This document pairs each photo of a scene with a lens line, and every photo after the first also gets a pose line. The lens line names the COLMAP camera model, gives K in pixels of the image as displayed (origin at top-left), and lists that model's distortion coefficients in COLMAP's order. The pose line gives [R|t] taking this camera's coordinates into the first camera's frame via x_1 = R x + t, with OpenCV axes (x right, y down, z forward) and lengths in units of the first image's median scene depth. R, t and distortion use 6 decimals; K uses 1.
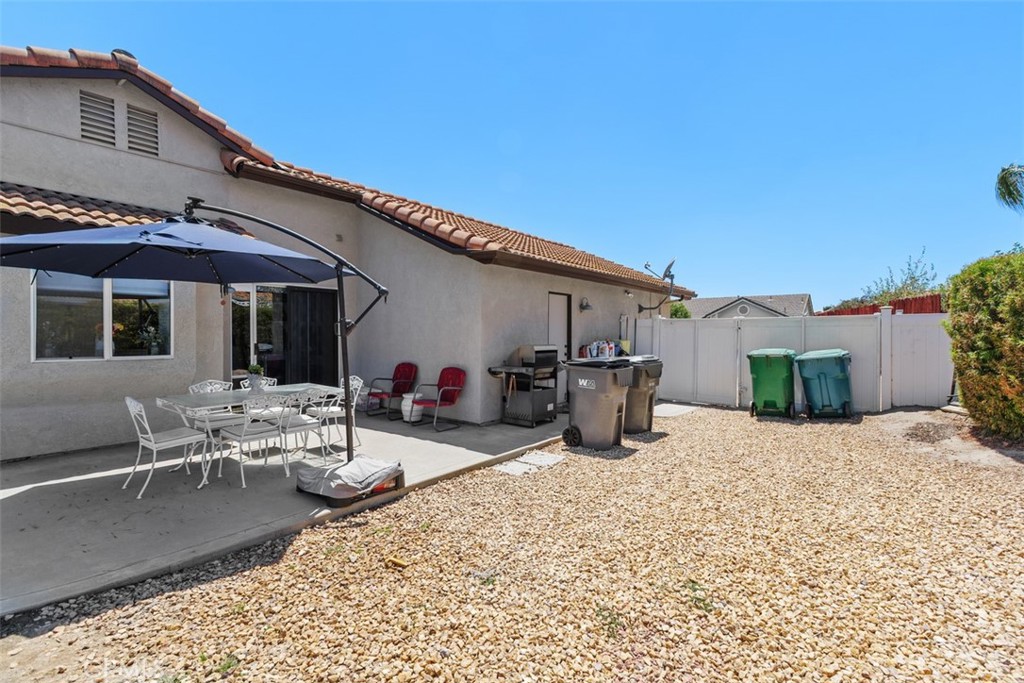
lens RADIAL K [[472.6, 0, 509.4], [0, 472.6, 332.6], [0, 0, 1]] dist [0.013861, 0.000913]
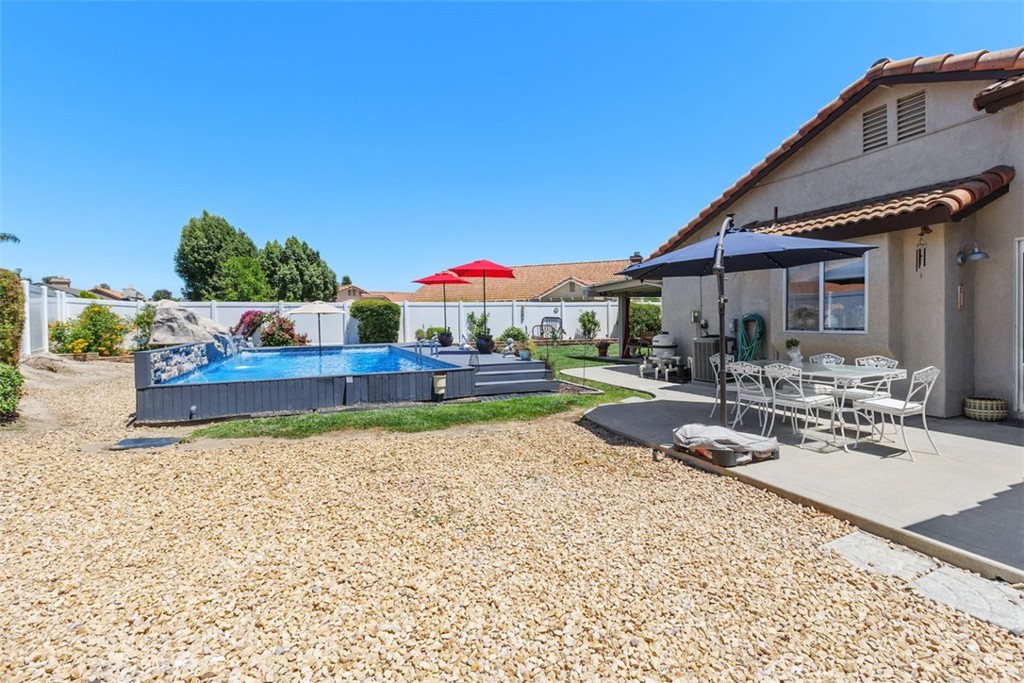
lens RADIAL K [[472.6, 0, 509.4], [0, 472.6, 332.6], [0, 0, 1]] dist [0.013861, 0.000913]
pose [[-0.514093, 0.025983, -0.857341, 0.665262], [0.015001, 0.999661, 0.021301, 0.015846], [0.857603, -0.001910, -0.514308, 0.892496]]
